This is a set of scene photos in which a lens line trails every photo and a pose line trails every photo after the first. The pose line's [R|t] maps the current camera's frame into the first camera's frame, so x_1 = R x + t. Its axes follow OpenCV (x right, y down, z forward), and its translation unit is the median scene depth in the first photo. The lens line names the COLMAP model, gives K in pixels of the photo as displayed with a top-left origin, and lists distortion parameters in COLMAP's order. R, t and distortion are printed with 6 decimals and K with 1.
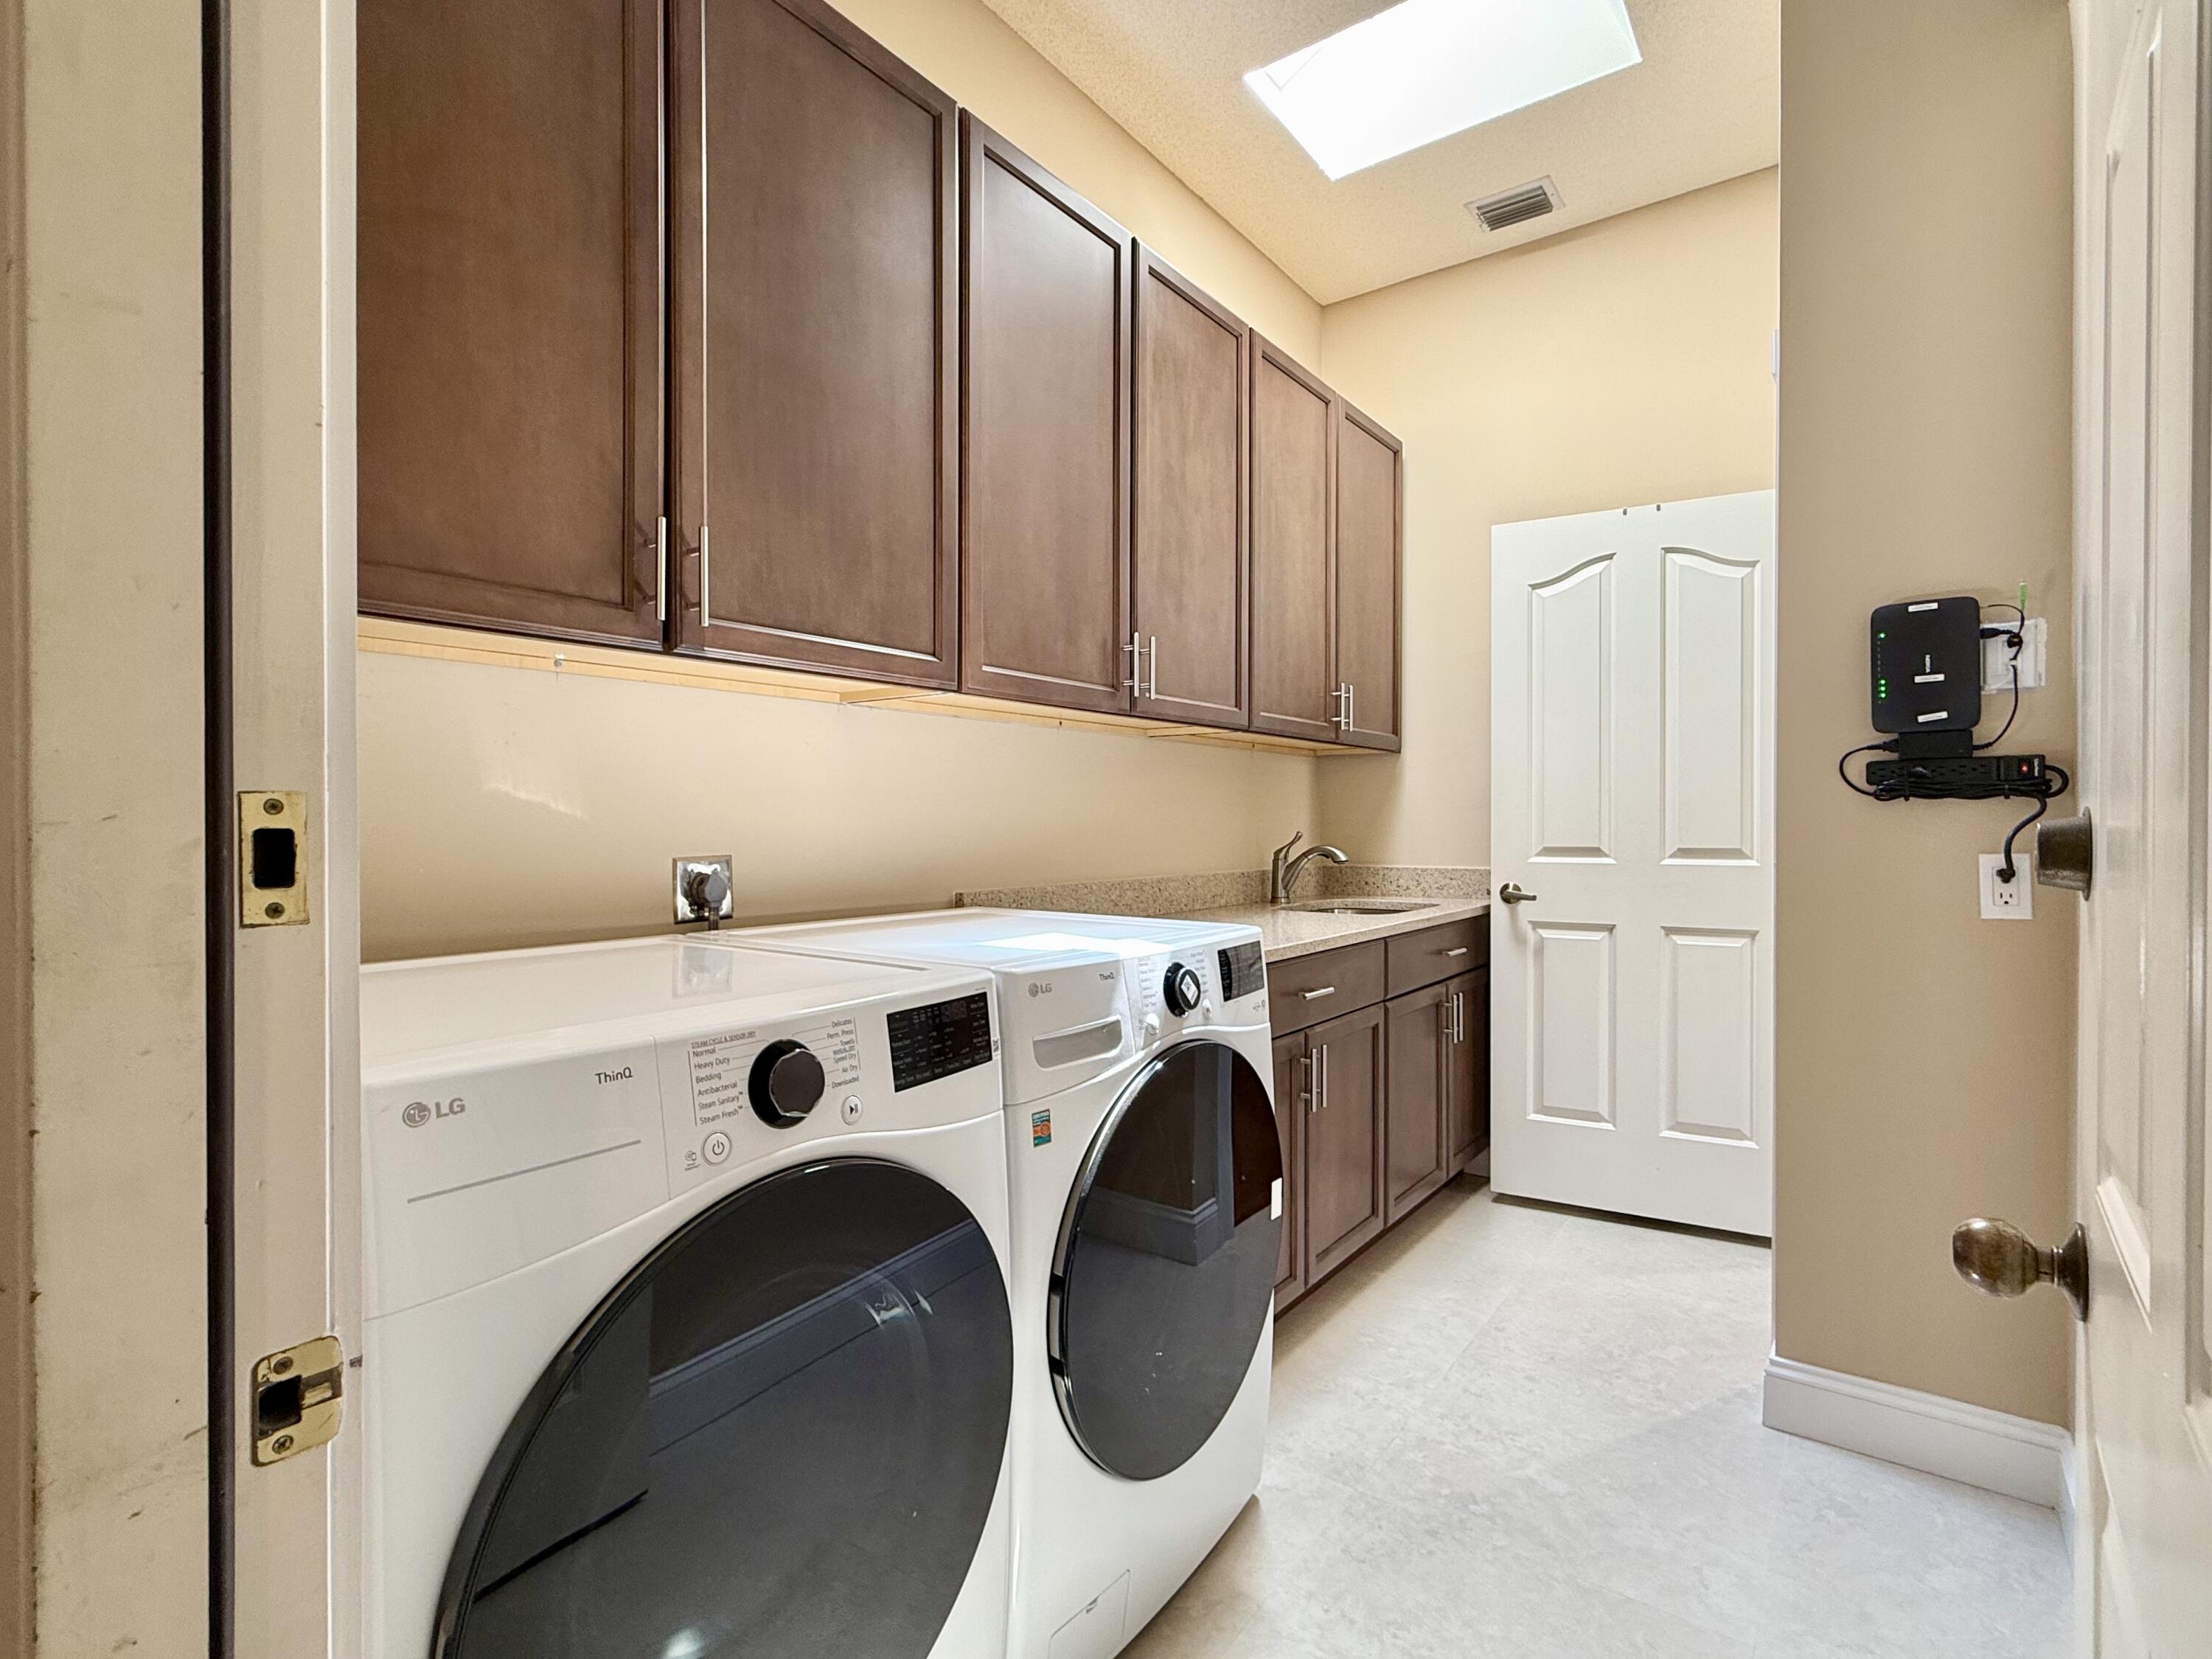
lens RADIAL K [[1056.6, 0, 1106.0], [0, 1056.6, 829.5], [0, 0, 1]] dist [-0.000744, -0.000046]
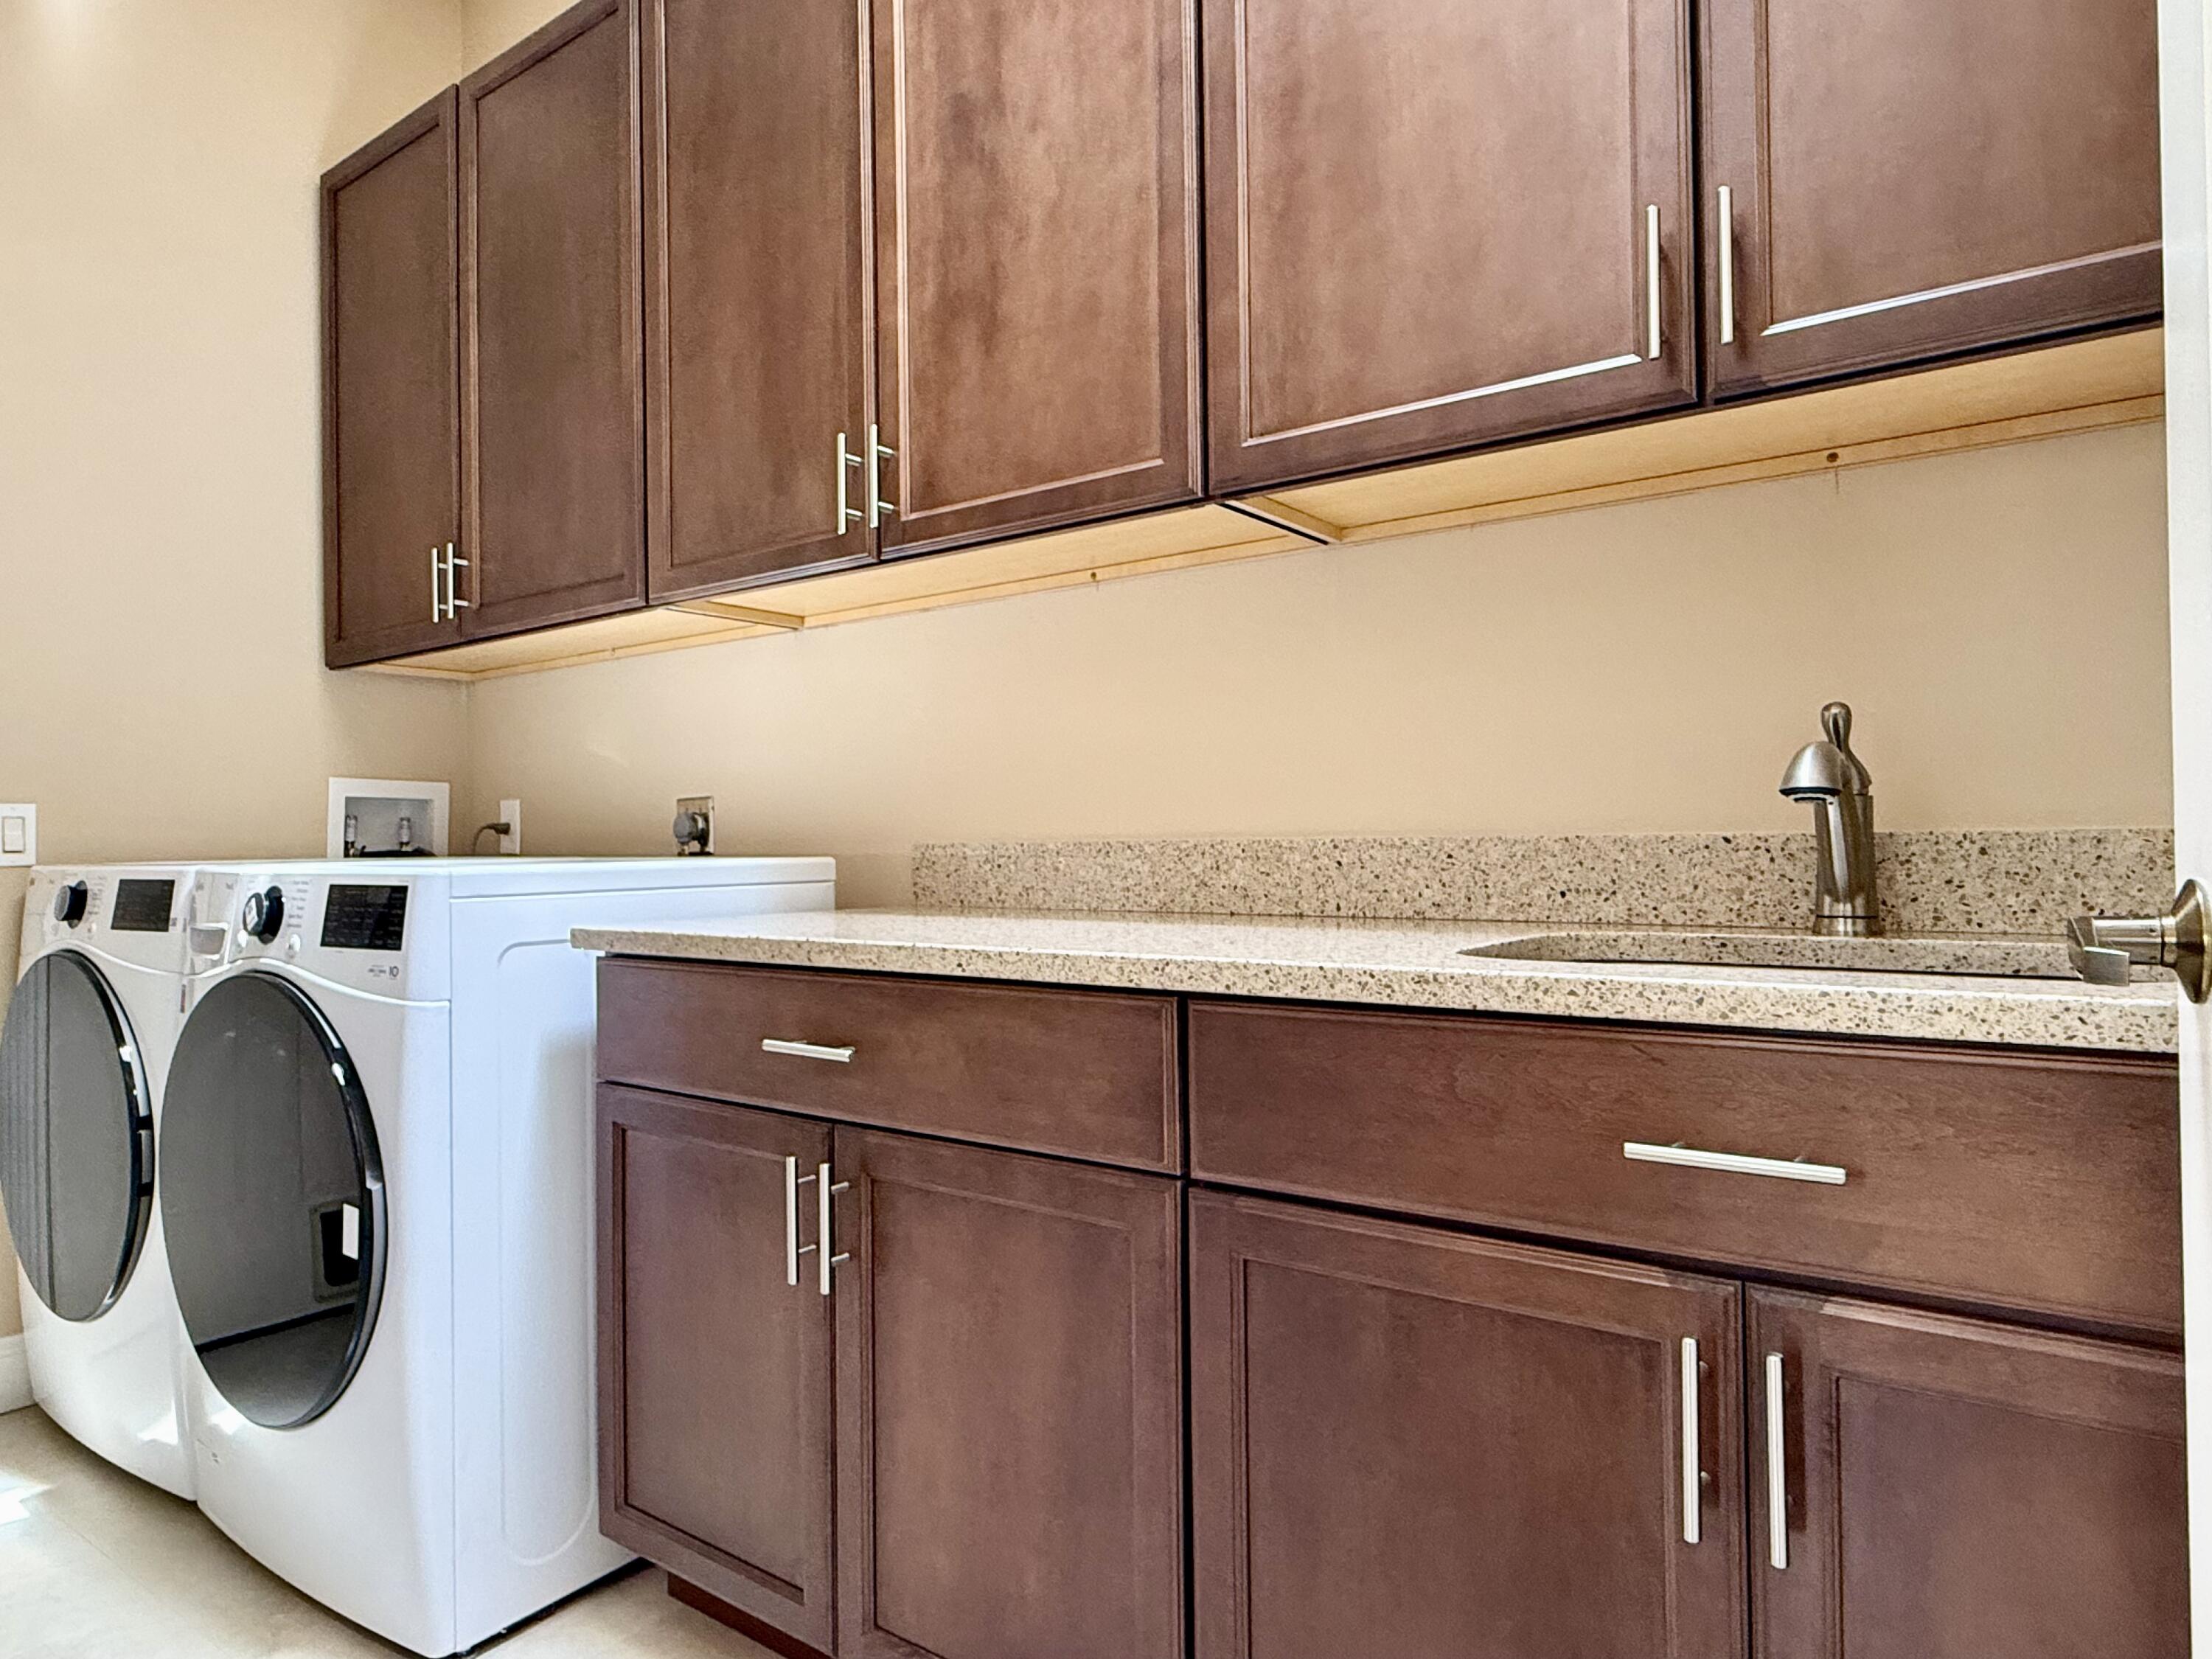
lens RADIAL K [[1352.5, 0, 1106.0], [0, 1352.5, 829.5], [0, 0, 1]] dist [-0.003703, 0.000220]
pose [[0.001266, -0.013258, -0.999911, 0.769151], [0.004309, 0.999903, -0.013252, 0.058223], [0.999990, -0.004292, 0.001323, 1.059021]]
